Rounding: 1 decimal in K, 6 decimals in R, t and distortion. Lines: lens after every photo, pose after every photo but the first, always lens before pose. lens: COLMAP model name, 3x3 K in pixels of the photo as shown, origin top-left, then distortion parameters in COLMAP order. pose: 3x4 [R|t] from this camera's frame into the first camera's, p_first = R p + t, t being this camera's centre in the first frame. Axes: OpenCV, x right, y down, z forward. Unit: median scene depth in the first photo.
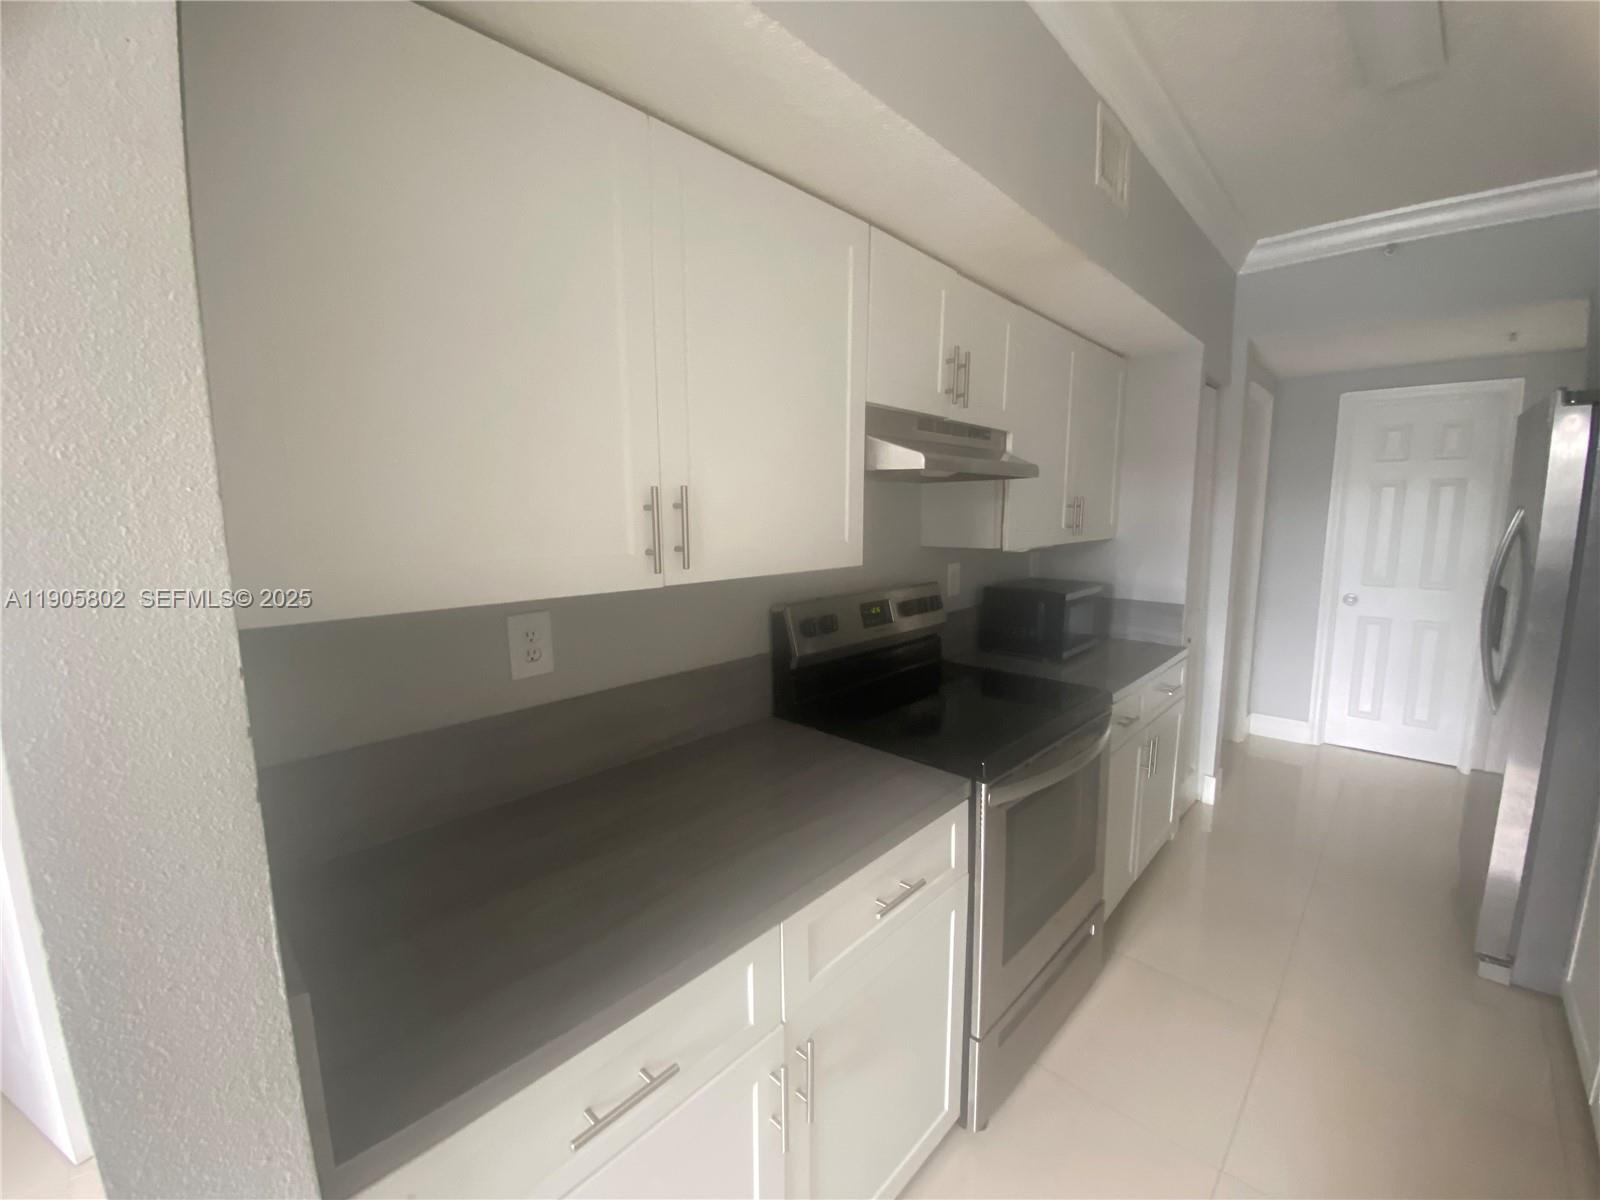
lens RADIAL K [[643.5, 0, 792.6], [0, 643.5, 599.6], [0, 0, 1]] dist [0.014490, -0.016577]
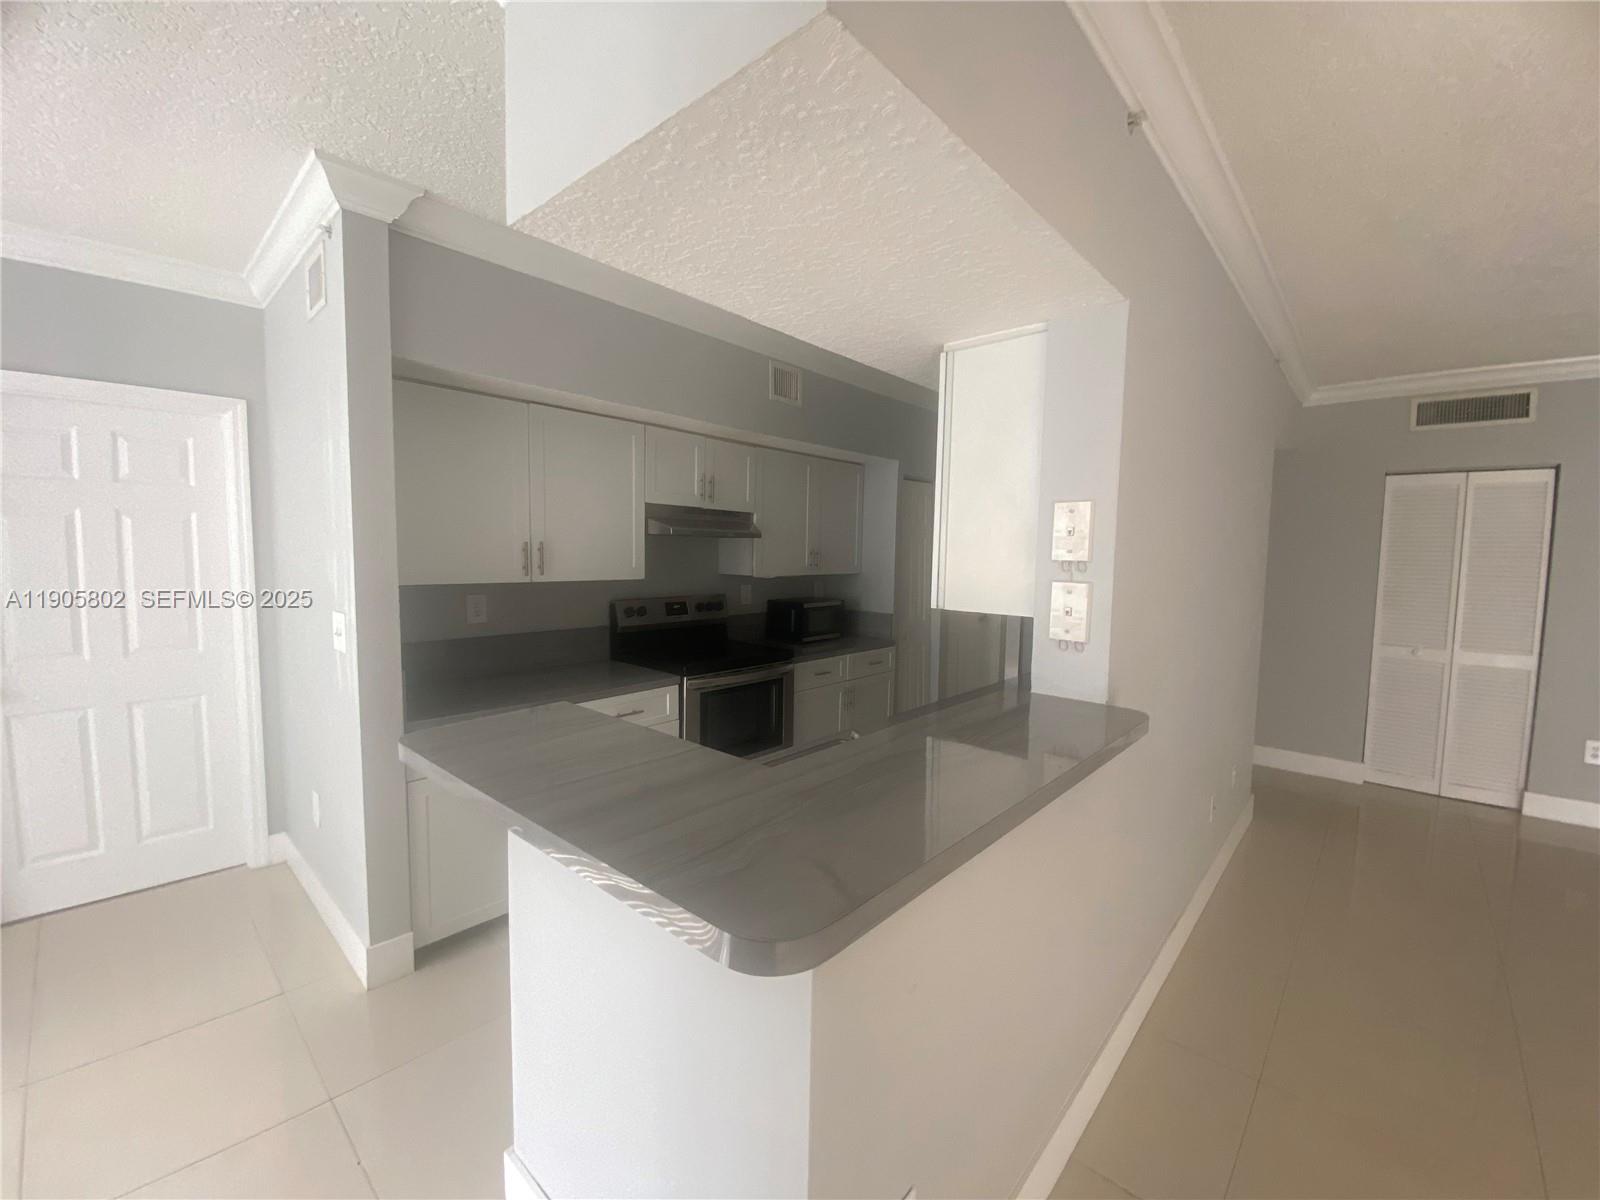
lens RADIAL K [[641.2, 0, 800.0], [0, 641.2, 600.0], [0, 0, 1]] dist [0.042148, -0.016078]
pose [[0.999209, 0.025968, 0.030113, 0.455382], [-0.024259, 0.998149, -0.055777, 0.097709], [-0.031506, 0.055002, 0.997989, -0.902753]]
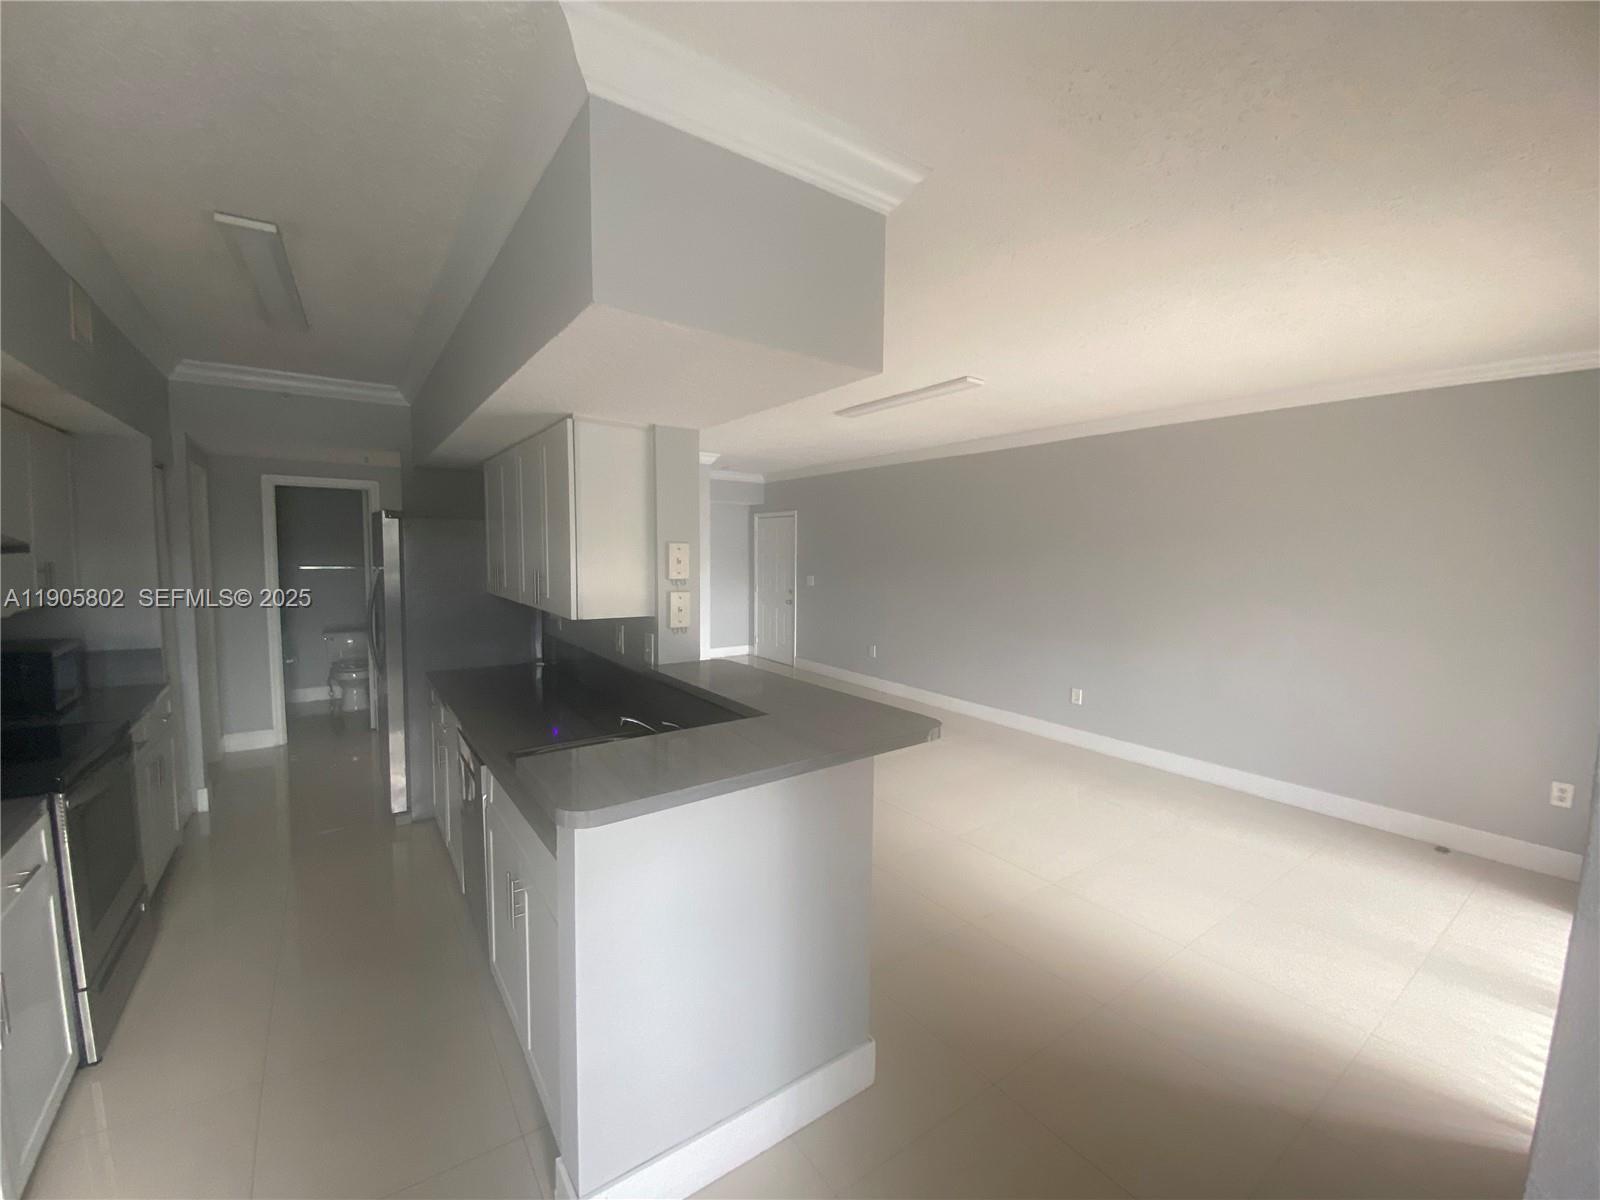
lens RADIAL K [[643.5, 0, 792.6], [0, 643.5, 599.6], [0, 0, 1]] dist [0.014490, -0.016577]
pose [[0.185361, -0.061746, 0.980729, -0.500067], [0.114566, 0.992576, 0.040839, 0.004159], [-0.975969, 0.104788, 0.191059, -0.562027]]
